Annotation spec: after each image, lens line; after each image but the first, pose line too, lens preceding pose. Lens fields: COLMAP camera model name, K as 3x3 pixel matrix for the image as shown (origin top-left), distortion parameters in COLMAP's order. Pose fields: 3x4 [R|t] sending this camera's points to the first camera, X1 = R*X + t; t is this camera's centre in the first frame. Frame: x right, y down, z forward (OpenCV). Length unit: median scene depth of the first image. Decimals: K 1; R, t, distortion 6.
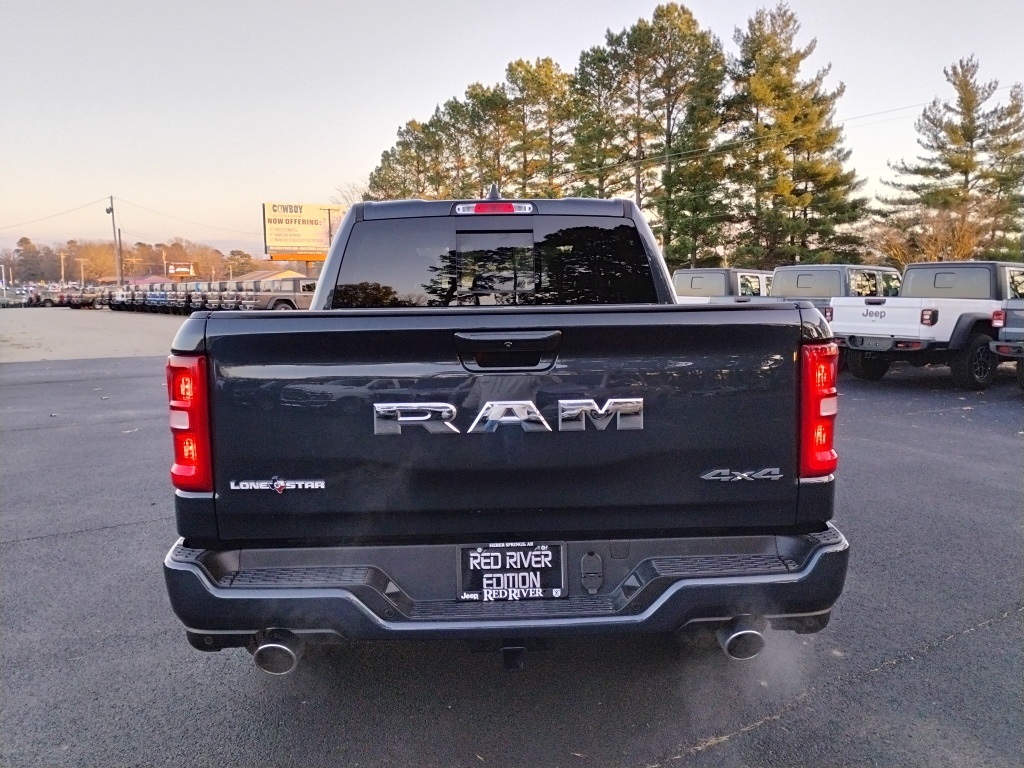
lens RADIAL K [[836.2, 0, 512.0], [0, 836.2, 384.0], [0, 0, 1]] dist [0.068188, -0.079615]
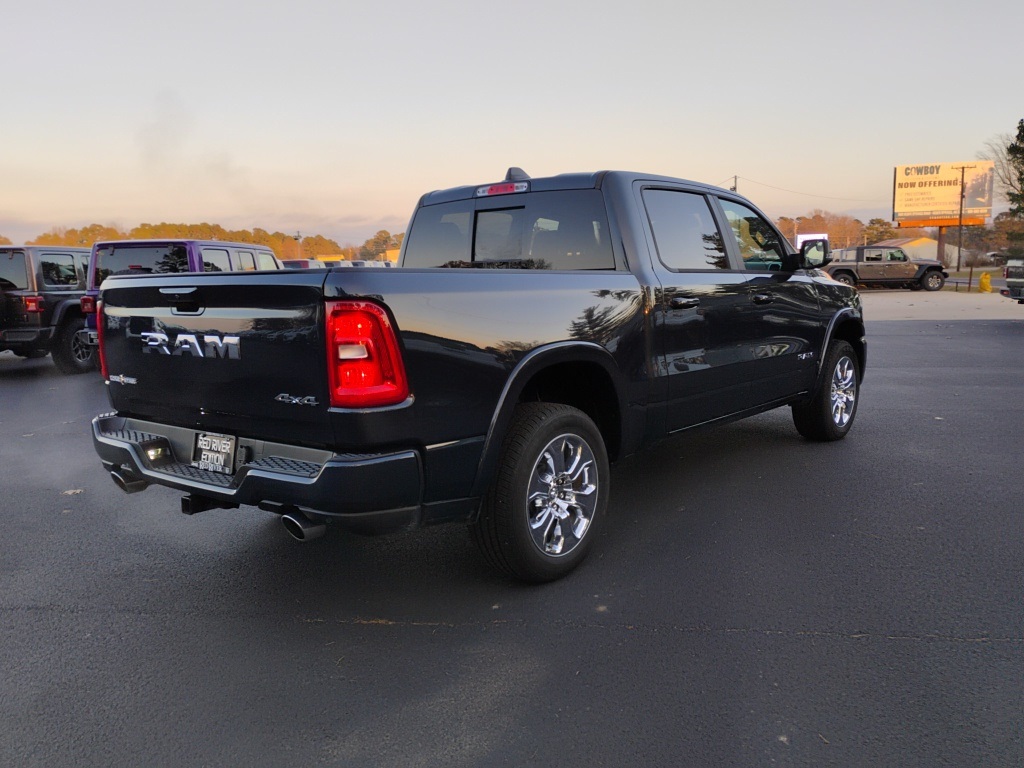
lens RADIAL K [[836.2, 0, 512.0], [0, 836.2, 384.0], [0, 0, 1]] dist [0.068188, -0.079615]
pose [[0.754431, 0.077790, -0.651754, 1.354717], [-0.056064, 0.996961, 0.054096, -0.006019], [0.653981, -0.004271, 0.756499, 0.222165]]
